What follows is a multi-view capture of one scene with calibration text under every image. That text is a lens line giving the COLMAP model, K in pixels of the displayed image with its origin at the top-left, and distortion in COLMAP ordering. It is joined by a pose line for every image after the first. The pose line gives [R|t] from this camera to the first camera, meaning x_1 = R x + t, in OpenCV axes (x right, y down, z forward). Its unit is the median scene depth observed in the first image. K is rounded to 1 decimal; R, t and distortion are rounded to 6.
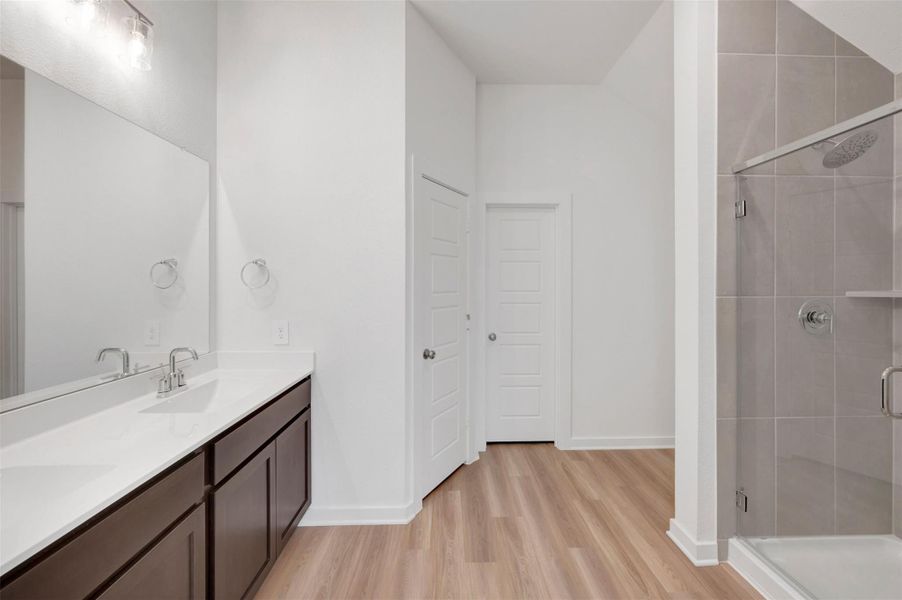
lens RADIAL K [[364.8, 0, 453.5], [0, 364.8, 295.0], [0, 0, 1]] dist [-0.000953, -0.000172]
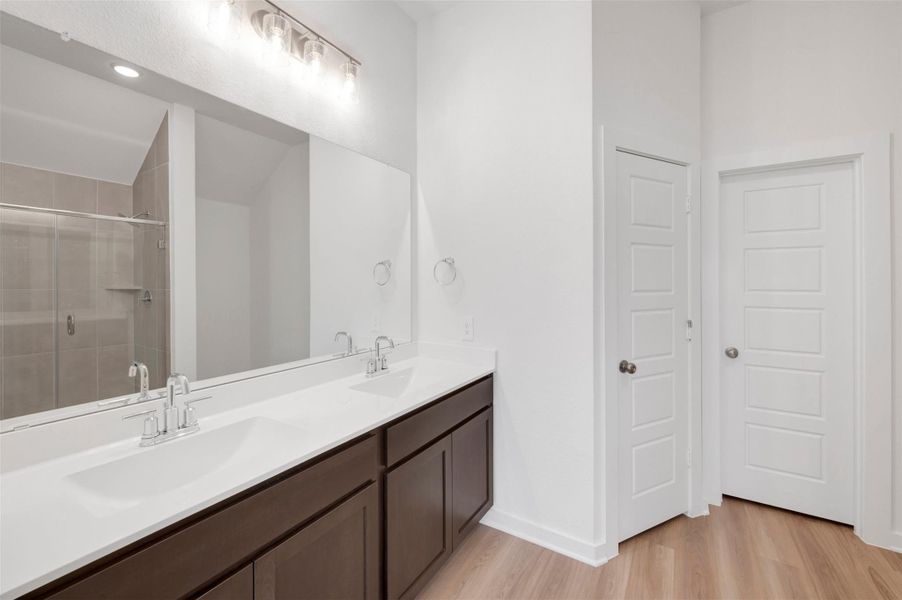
lens RADIAL K [[368.6, 0, 451.8], [0, 368.6, 286.2], [0, 0, 1]] dist [-0.000052, -0.000373]
pose [[0.837473, 0.005852, -0.546447, 0.060288], [-0.014609, 0.999825, -0.011682, -0.003071], [0.546283, 0.017767, 0.837412, 0.110133]]
